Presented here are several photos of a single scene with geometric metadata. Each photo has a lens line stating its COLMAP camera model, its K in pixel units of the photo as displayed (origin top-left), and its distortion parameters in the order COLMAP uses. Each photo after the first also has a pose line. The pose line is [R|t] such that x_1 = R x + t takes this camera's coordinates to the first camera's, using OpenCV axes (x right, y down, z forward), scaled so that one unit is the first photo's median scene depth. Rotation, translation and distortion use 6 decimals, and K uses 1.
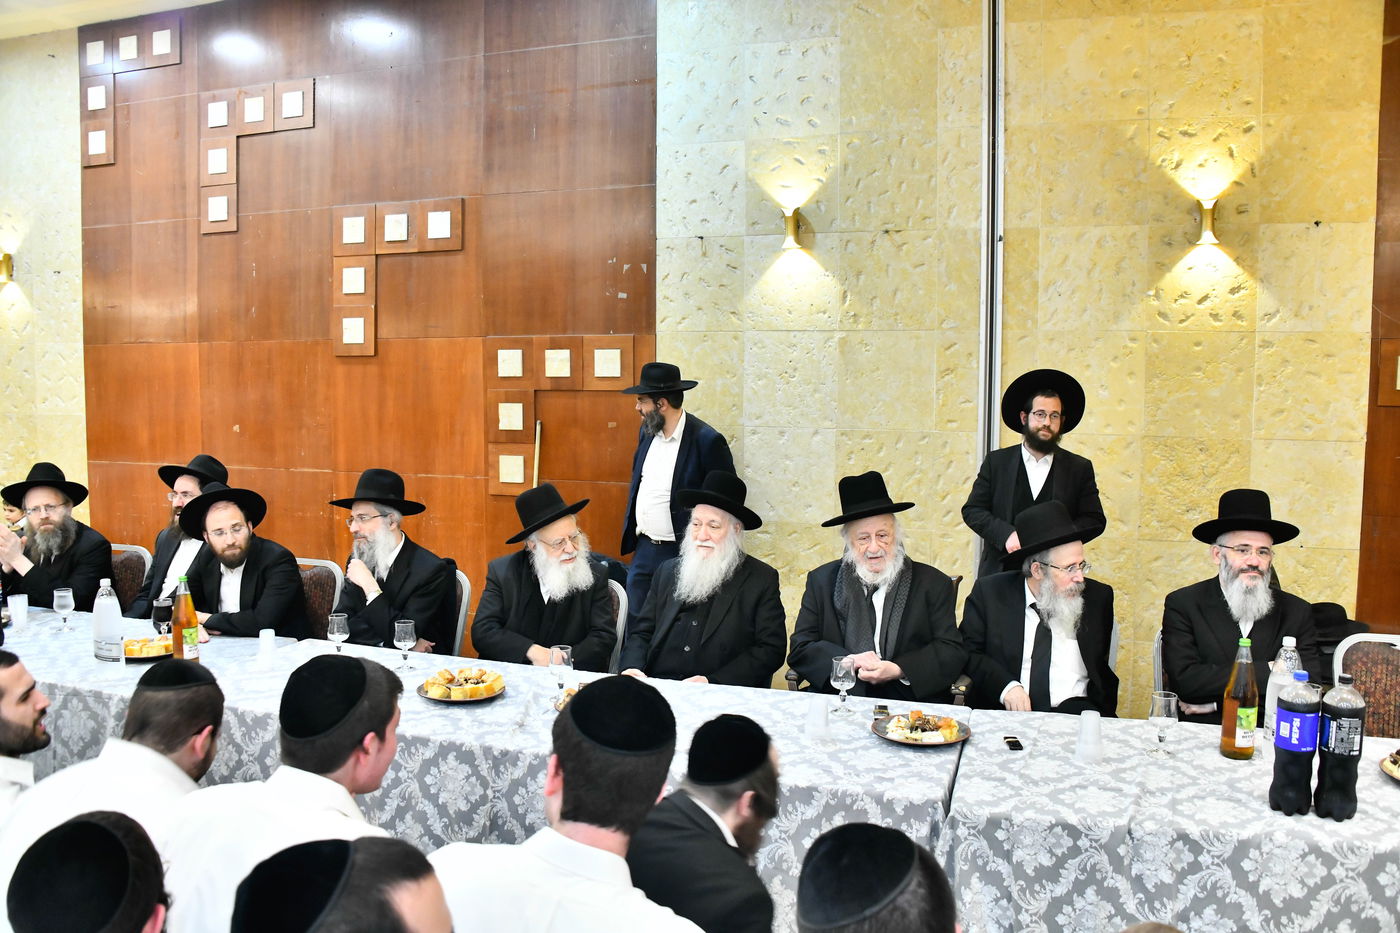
lens RADIAL K [[1111.9, 0, 701.8], [0, 1111.9, 475.6], [0, 0, 1]] dist [-0.132685, 0.052752]
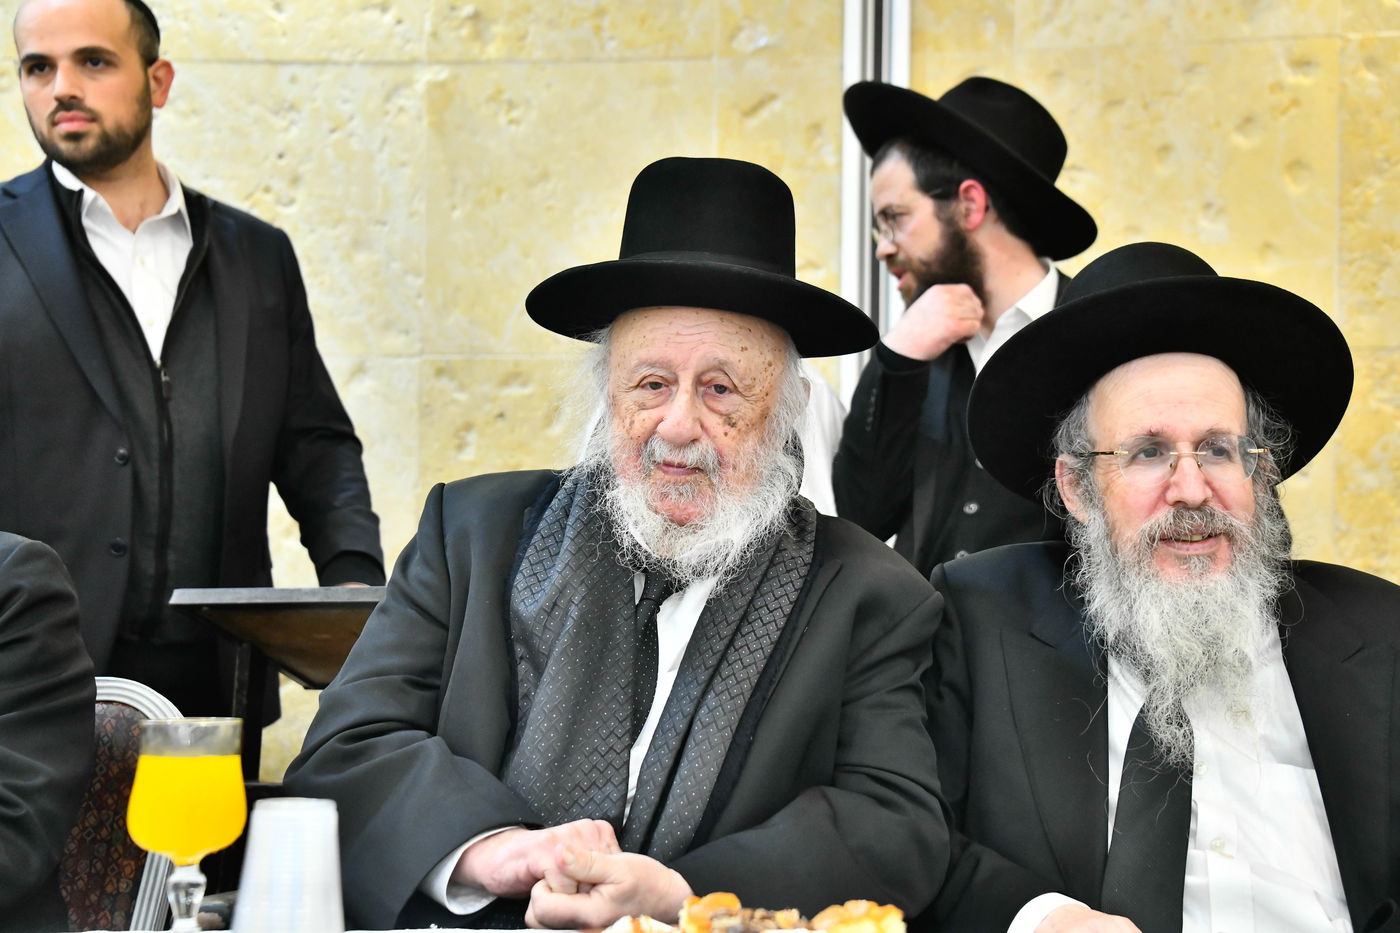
lens RADIAL K [[2541.2, 0, 689.4], [0, 2541.2, 473.2], [0, 0, 1]] dist [0.474518, 0.000000]
pose [[0.978022, 0.023472, 0.207179, 0.043510], [0.011772, 0.985843, -0.167259, 0.125393], [-0.208171, 0.166022, 0.963899, 0.260240]]
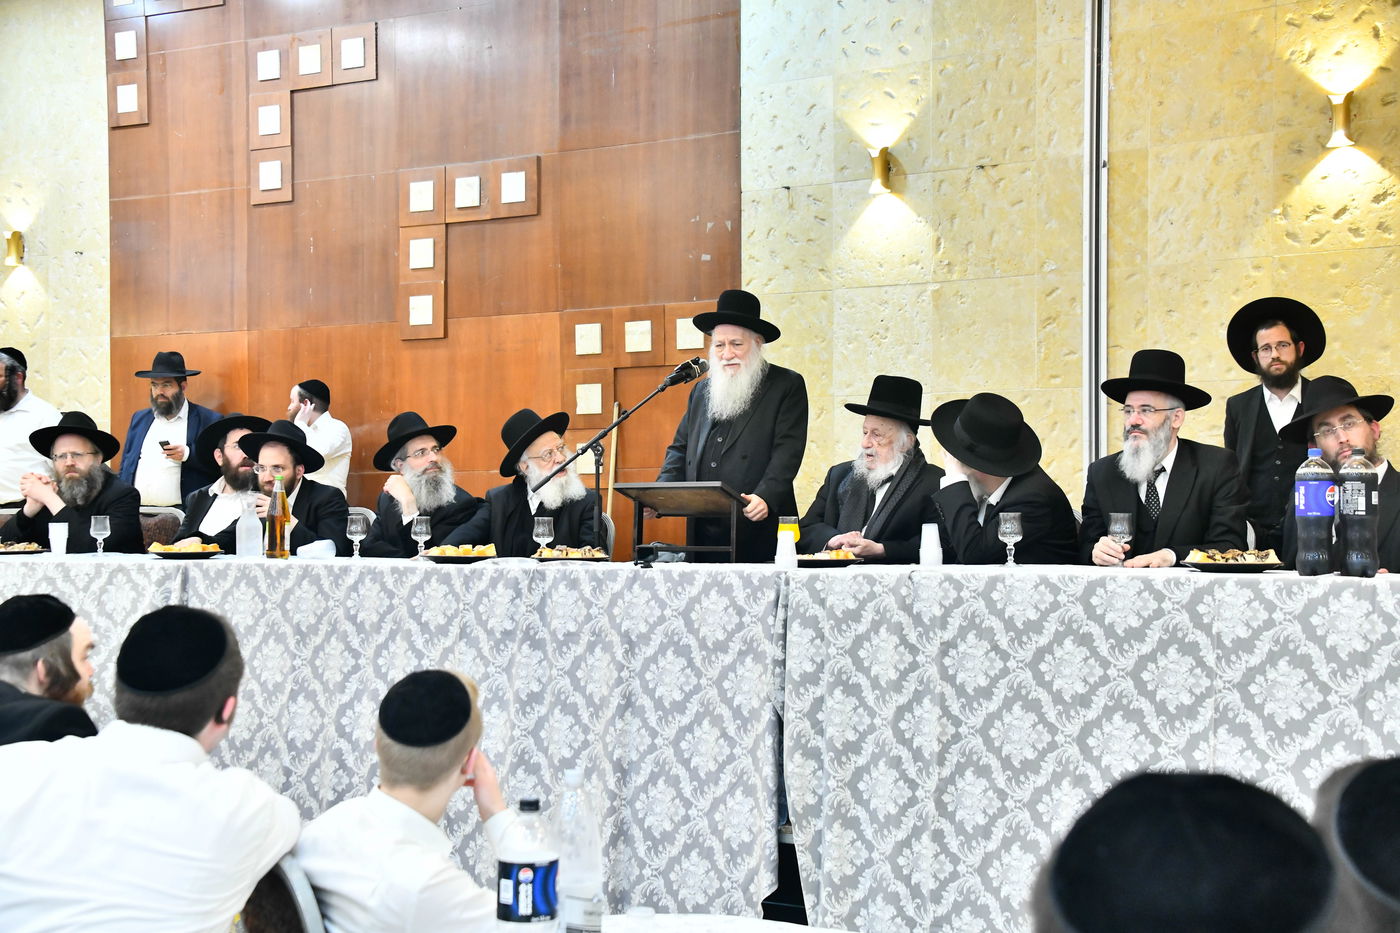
lens RADIAL K [[1952.0, 0, 700.2], [0, 1952.0, 484.7], [0, 0, 1]] dist [0.277527, 0.000000]
pose [[0.977539, -0.010017, -0.210516, 0.279627], [-0.012161, 0.994524, -0.103794, 0.202102], [0.210403, 0.104023, 0.972065, -0.573215]]
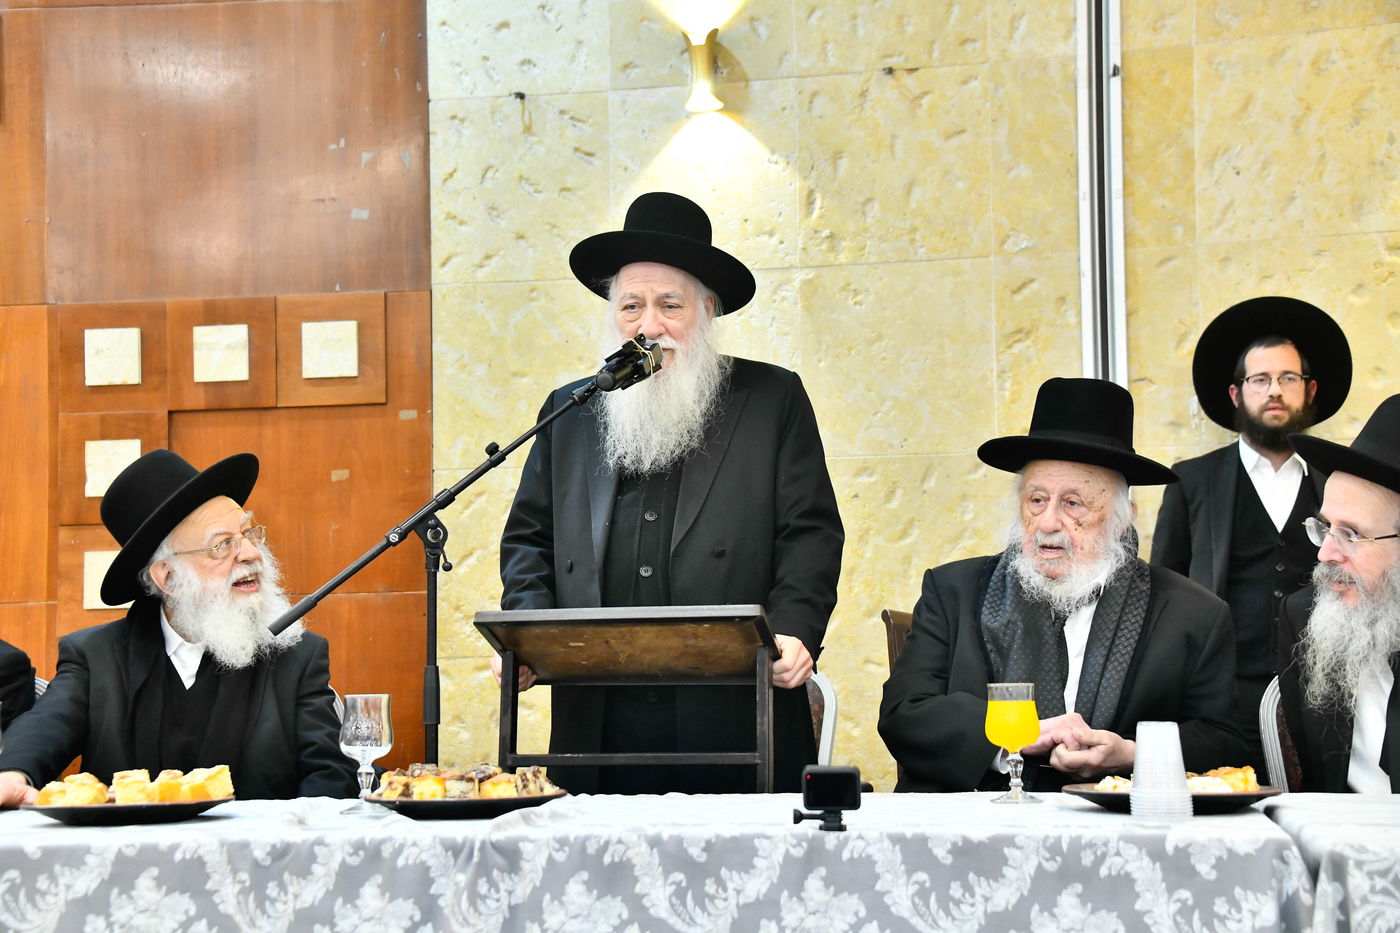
lens RADIAL K [[2168.8, 0, 694.7], [0, 2168.8, 475.0], [0, 0, 1]] dist [0.354631, 0.000000]
pose [[0.988669, -0.008463, 0.149876, -0.078716], [0.034721, 0.984228, -0.173464, 0.140387], [-0.146044, 0.176702, 0.973369, 0.043507]]
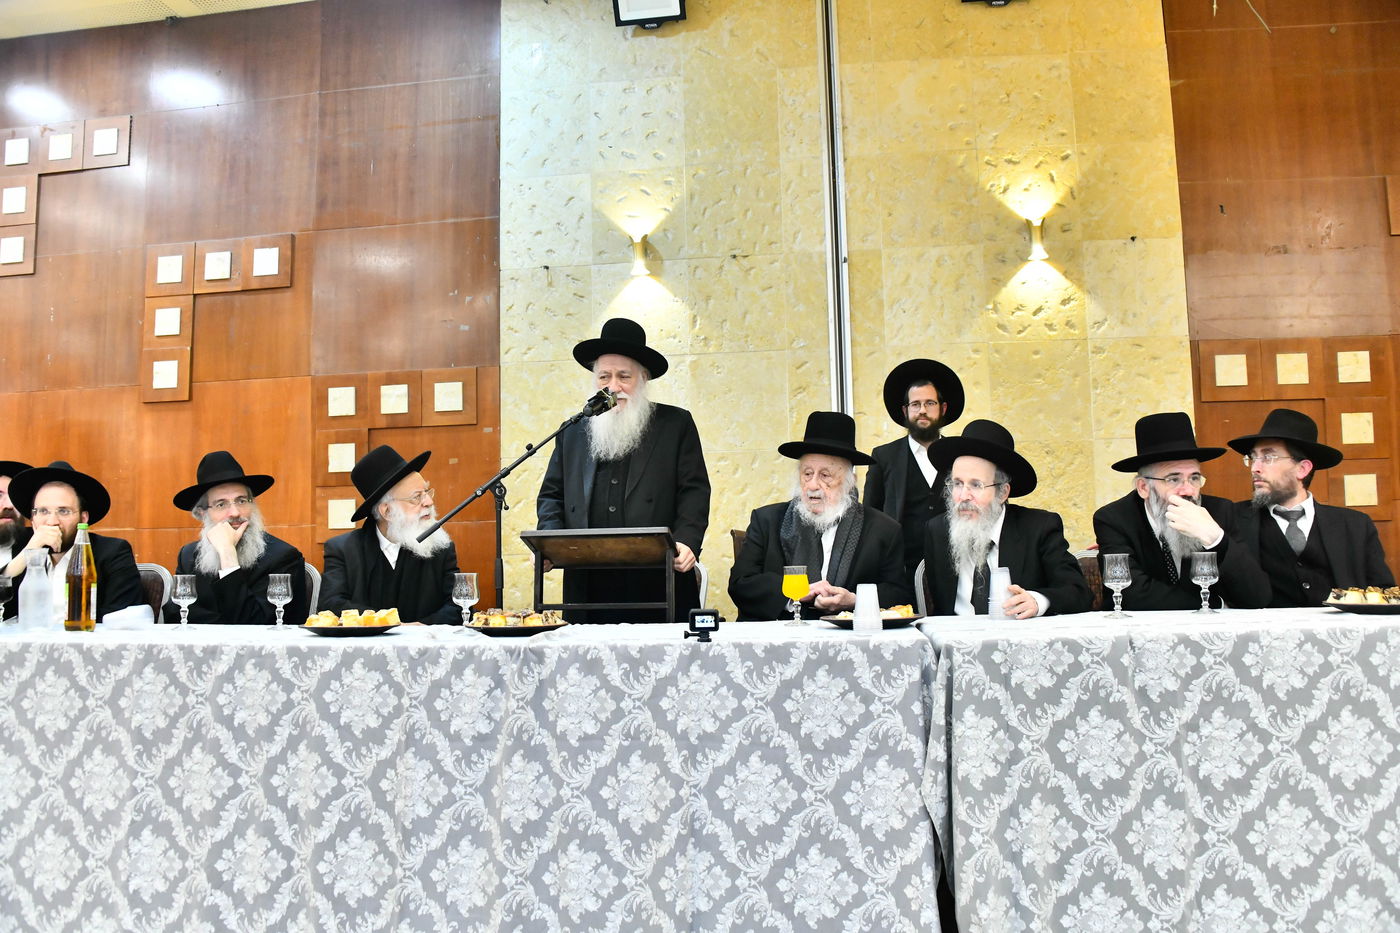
lens RADIAL K [[1111.9, 0, 700.5], [0, 1111.9, 476.1], [0, 0, 1]] dist [-0.132685, 0.052752]
pose [[0.978523, -0.011615, 0.205811, -0.076048], [0.045073, 0.986308, -0.158637, 0.140051], [-0.201151, 0.164506, 0.965648, 0.050356]]
